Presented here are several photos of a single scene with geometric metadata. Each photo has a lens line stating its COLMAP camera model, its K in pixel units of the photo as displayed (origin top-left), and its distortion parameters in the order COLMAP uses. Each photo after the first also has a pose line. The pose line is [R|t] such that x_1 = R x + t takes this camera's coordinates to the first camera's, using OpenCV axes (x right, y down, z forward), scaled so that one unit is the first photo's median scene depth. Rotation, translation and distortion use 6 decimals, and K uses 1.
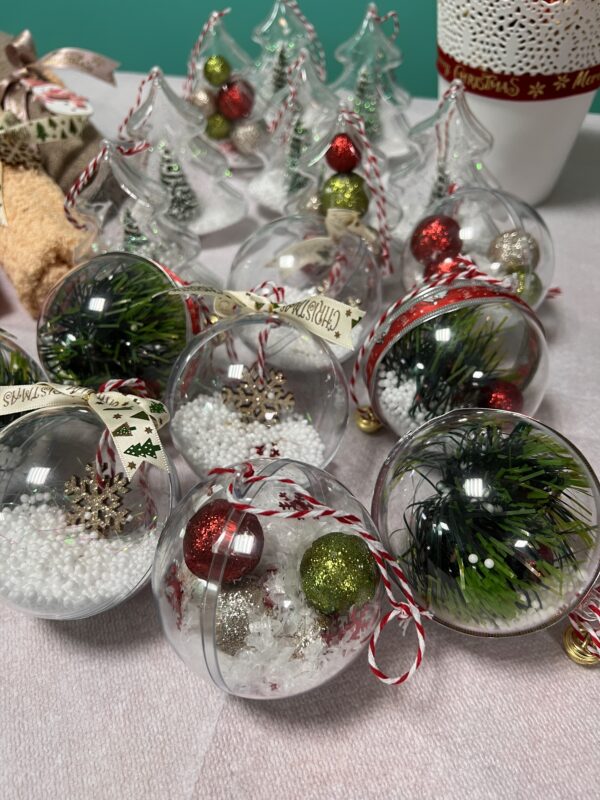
lens RADIAL K [[603.9, 0, 299.6], [0, 603.9, 404.7], [0, 0, 1]] dist [0.011141, -0.035270]
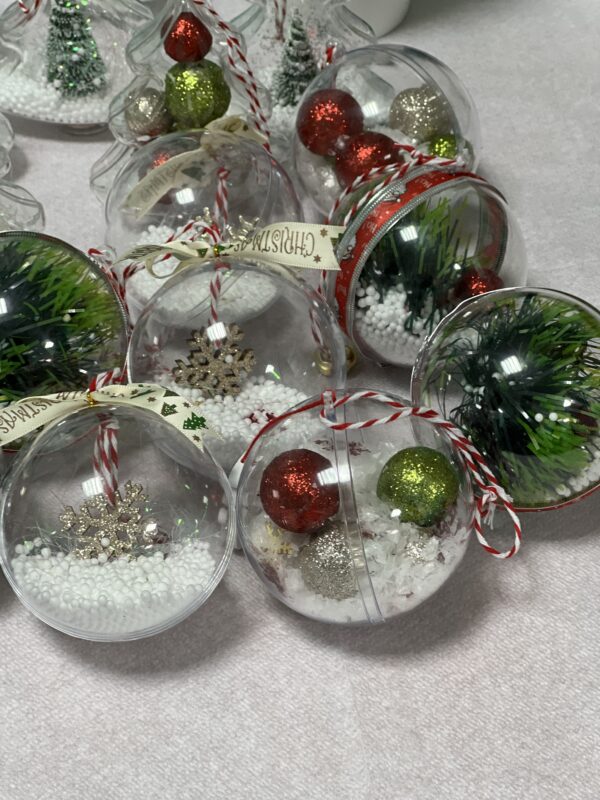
lens RADIAL K [[1800.4, 0, 300.6], [0, 1800.4, 400.9], [0, 0, 1]] dist [-0.210861, 0.000000]
pose [[0.896830, -0.273572, 0.347642, -0.921192], [0.293814, 0.955845, -0.005778, 0.091391], [-0.330711, 0.107324, 0.937610, -1.433912]]
